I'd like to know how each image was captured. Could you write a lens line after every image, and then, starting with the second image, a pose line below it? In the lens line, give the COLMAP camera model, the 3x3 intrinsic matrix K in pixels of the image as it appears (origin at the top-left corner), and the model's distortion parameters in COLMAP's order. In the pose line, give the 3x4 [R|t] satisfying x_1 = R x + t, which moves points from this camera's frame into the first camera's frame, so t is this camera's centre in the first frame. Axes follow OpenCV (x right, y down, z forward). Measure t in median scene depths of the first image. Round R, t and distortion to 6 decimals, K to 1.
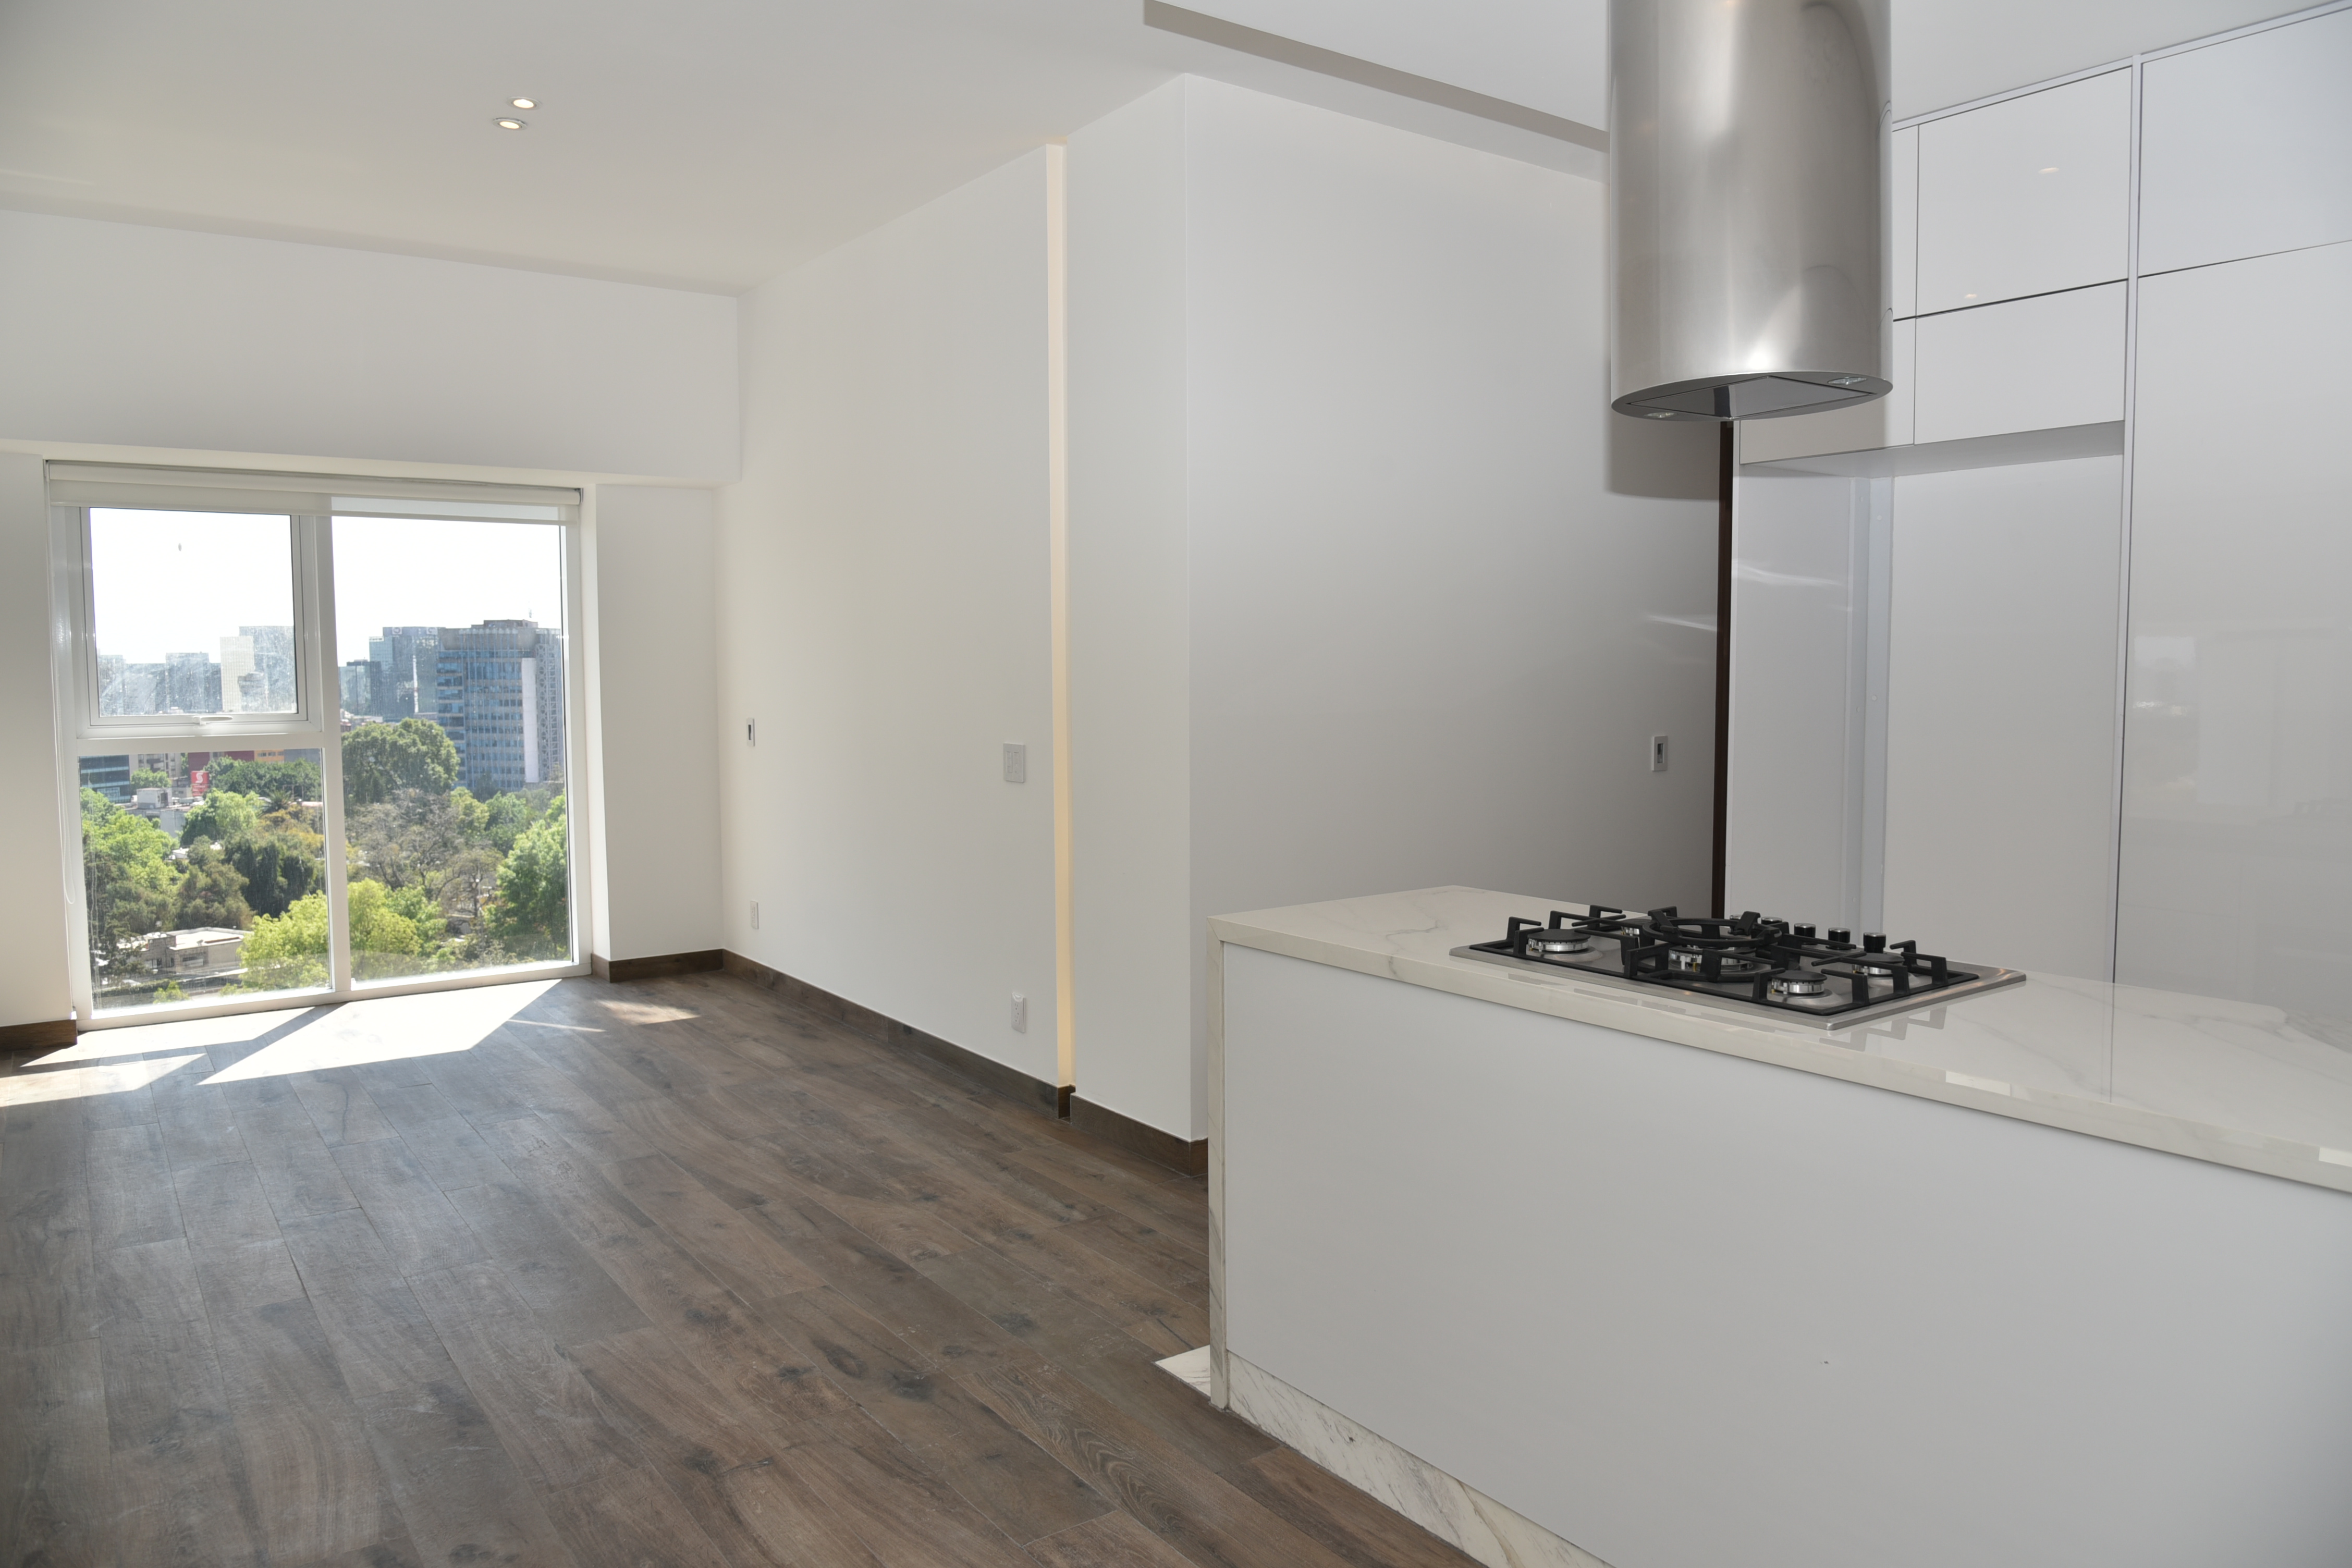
lens RADIAL K [[1577.5, 0, 1183.6], [0, 1577.5, 782.3], [0, 0, 1]] dist [-0.044248, 0.005133]
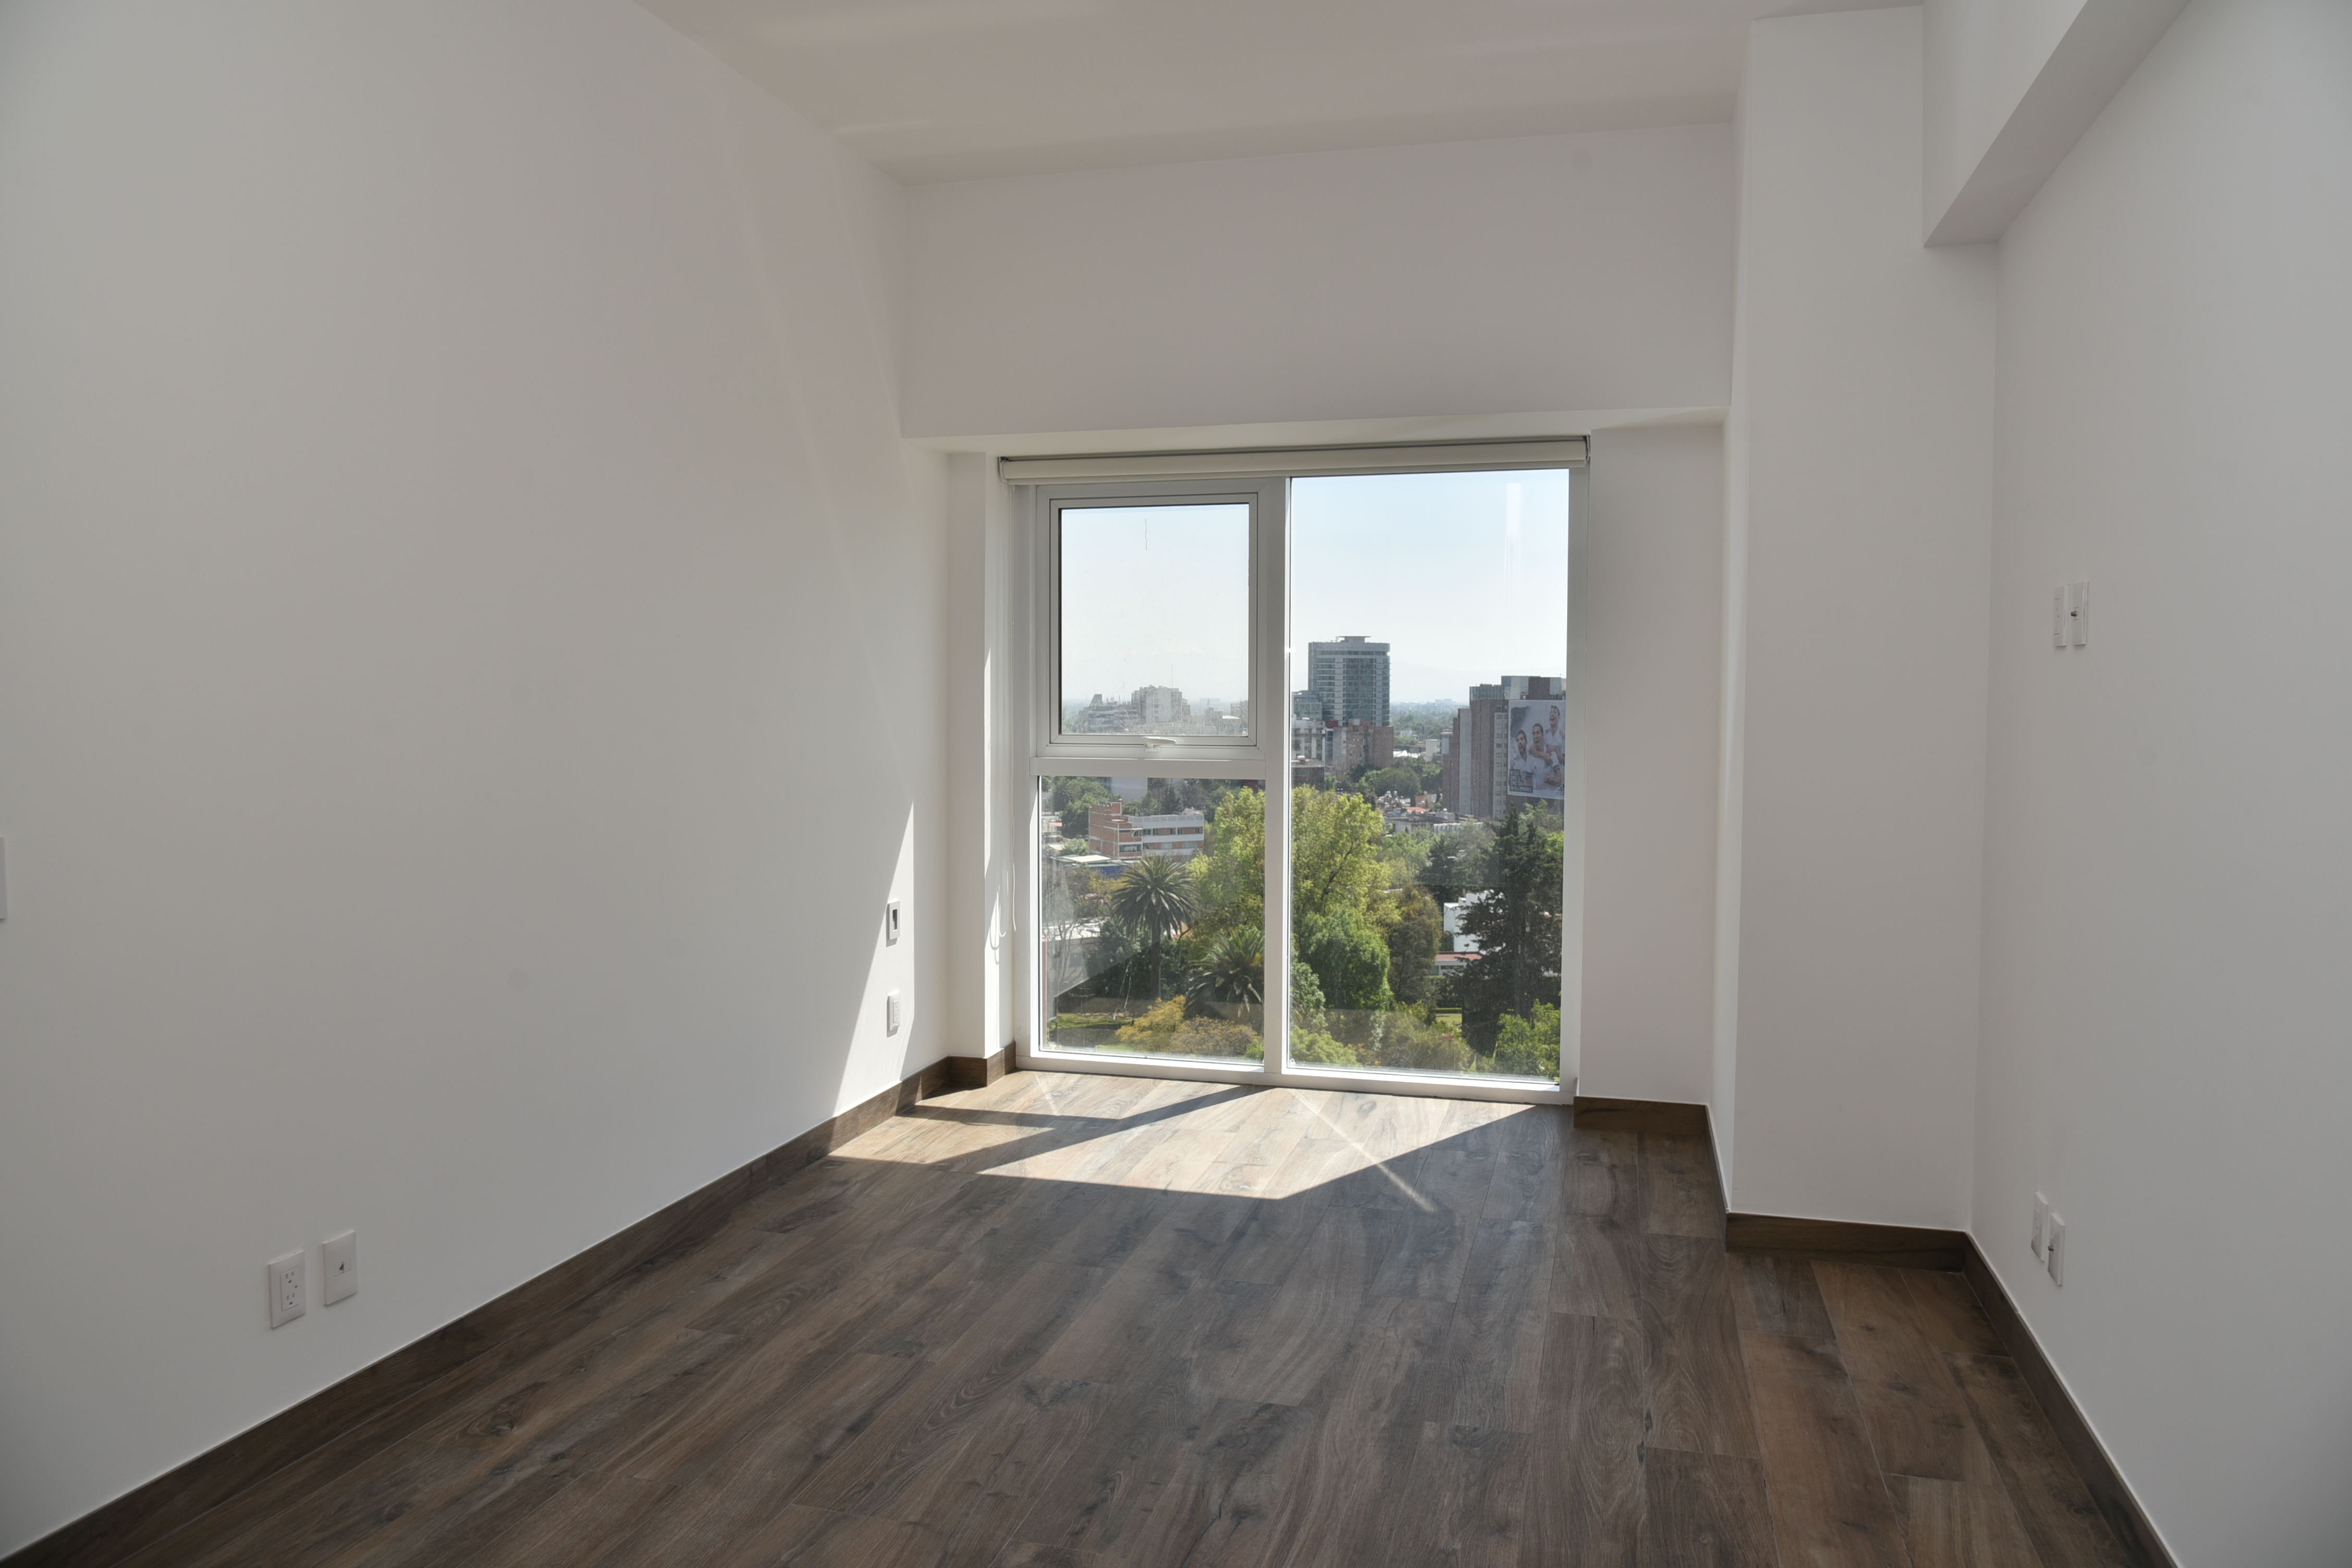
lens RADIAL K [[1577.5, 0, 1160.7], [0, 1577.5, 773.1], [0, 0, 1]] dist [-0.044248, 0.005133]
pose [[0.617774, 0.043834, -0.785133, 0.119944], [-0.064070, 0.997931, 0.005302, -0.041817], [0.783741, 0.047028, 0.619305, 0.709674]]
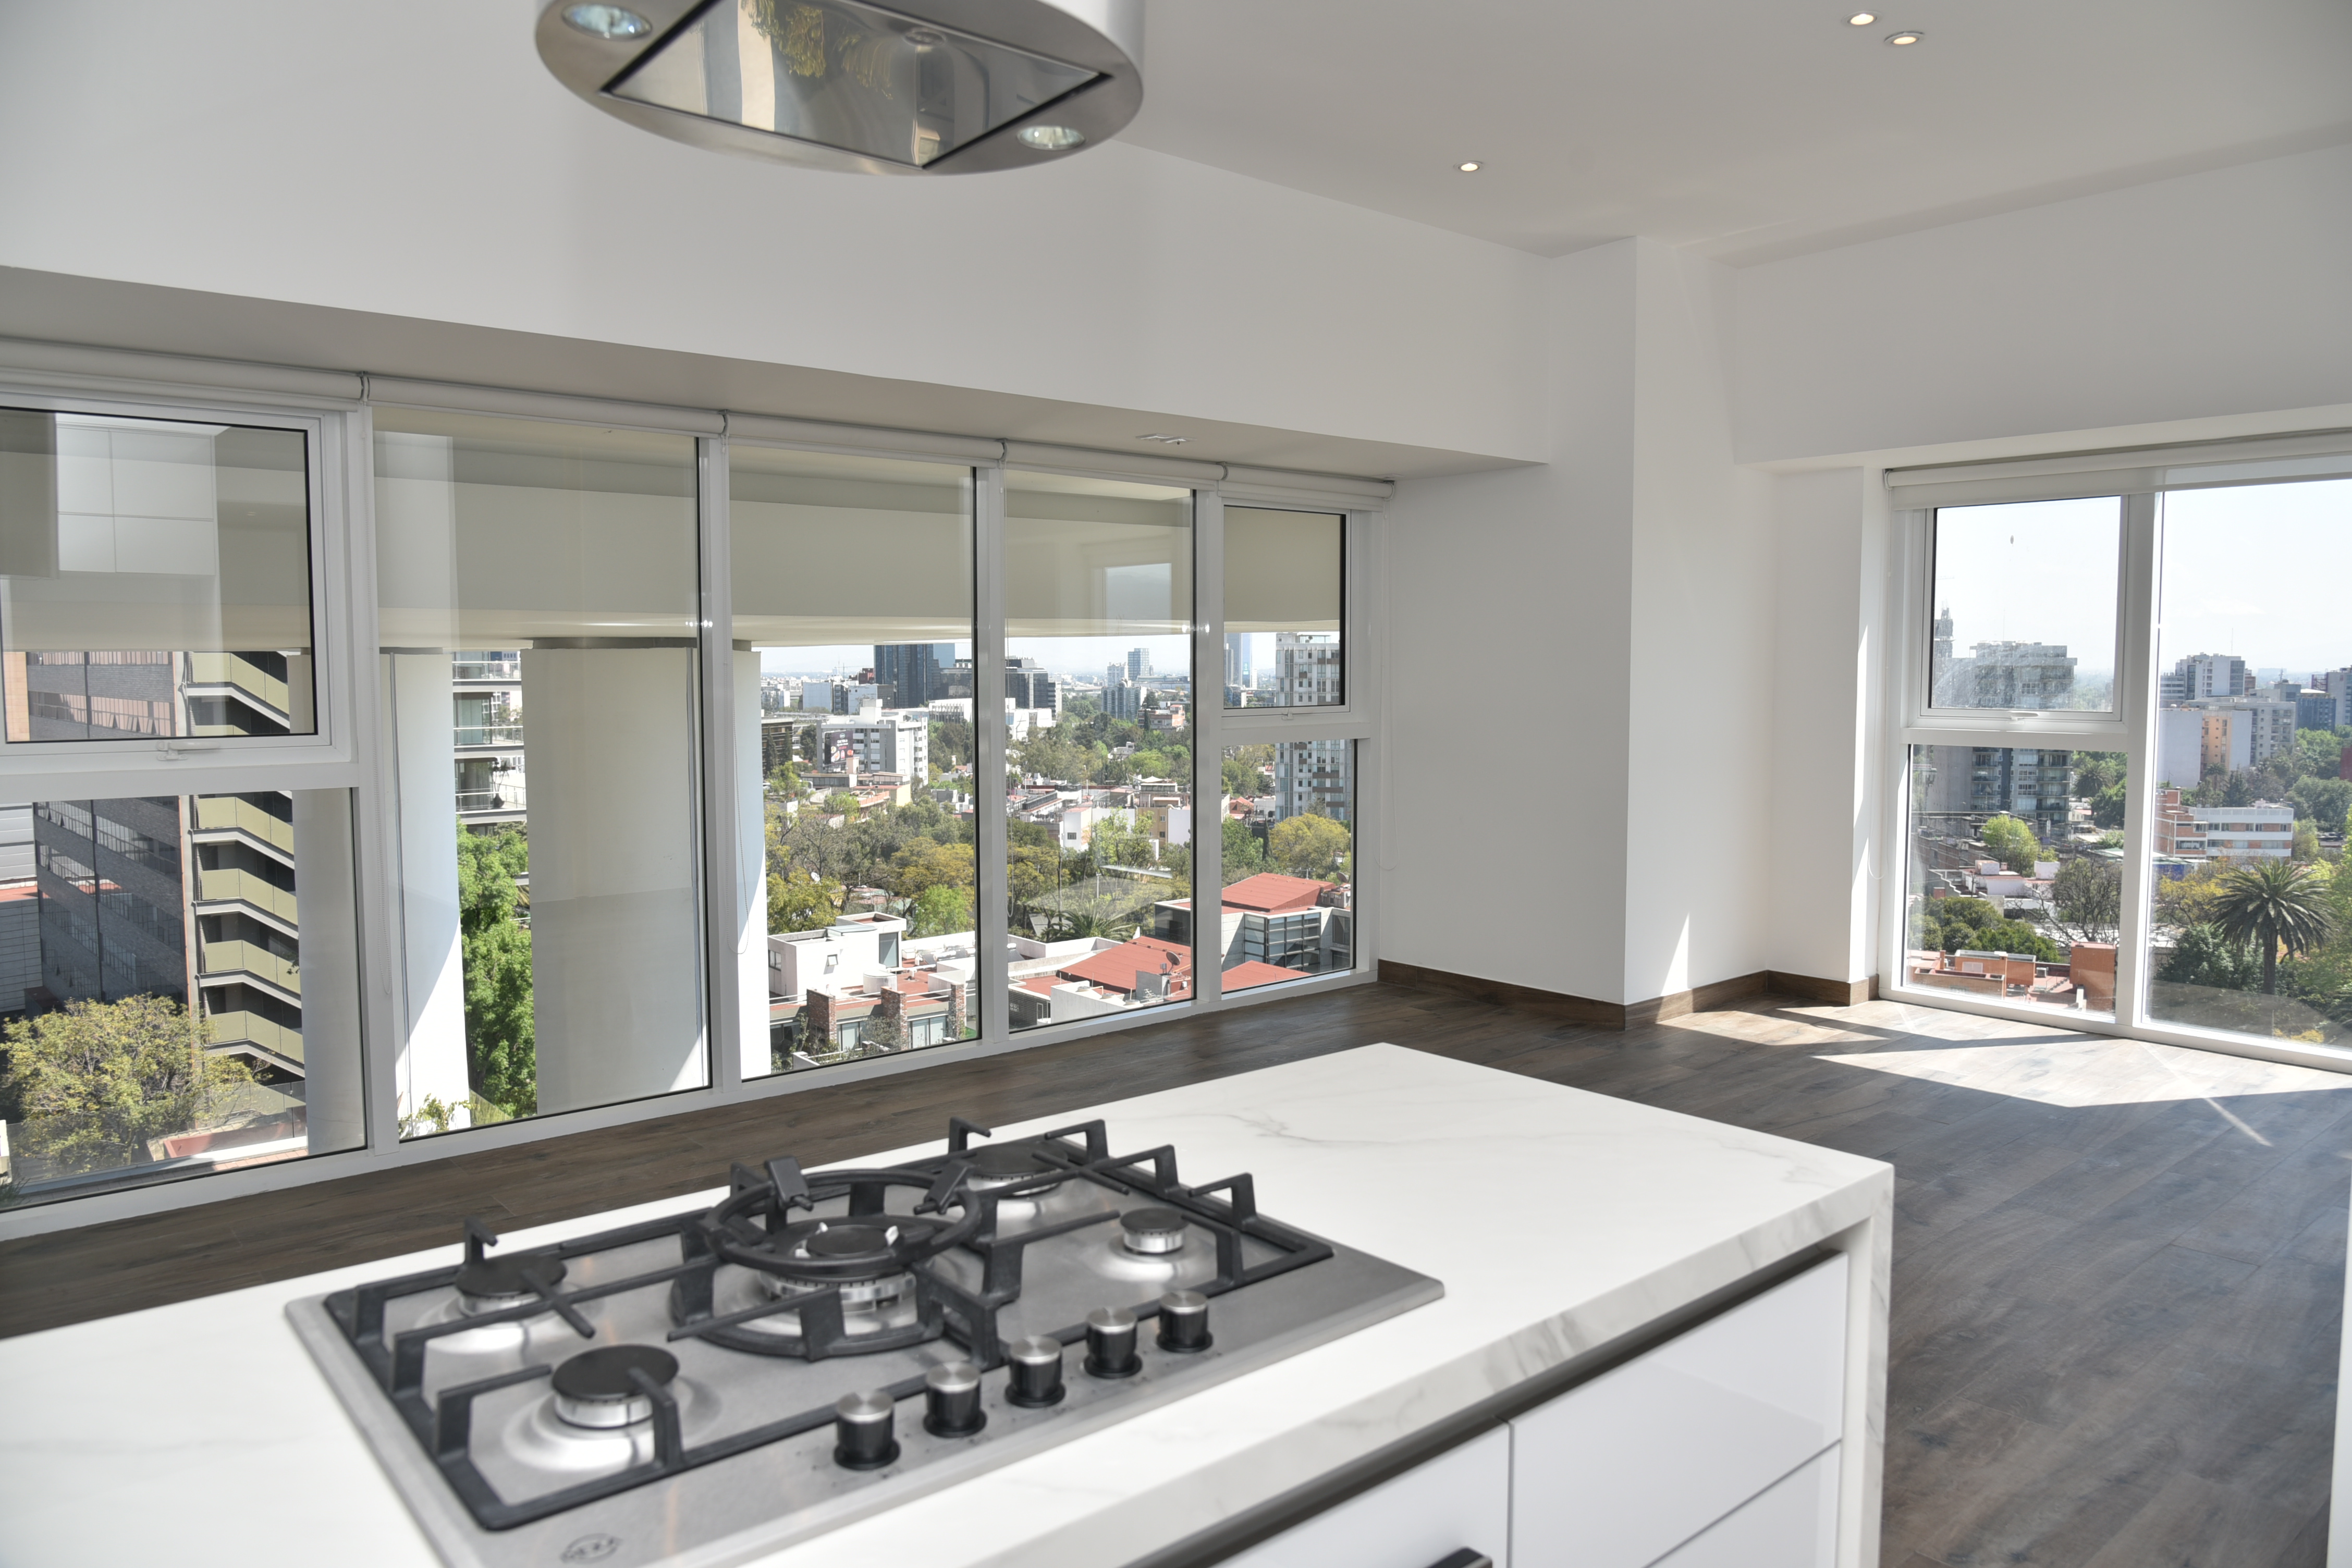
lens RADIAL K [[1577.5, 0, 1175.5], [0, 1577.5, 770.5], [0, 0, 1]] dist [-0.044248, 0.005133]
pose [[0.070777, 0.070558, -0.994994, 0.490168], [-0.074273, 0.995099, 0.065282, -0.047700], [0.994723, 0.069281, 0.075670, 0.631793]]
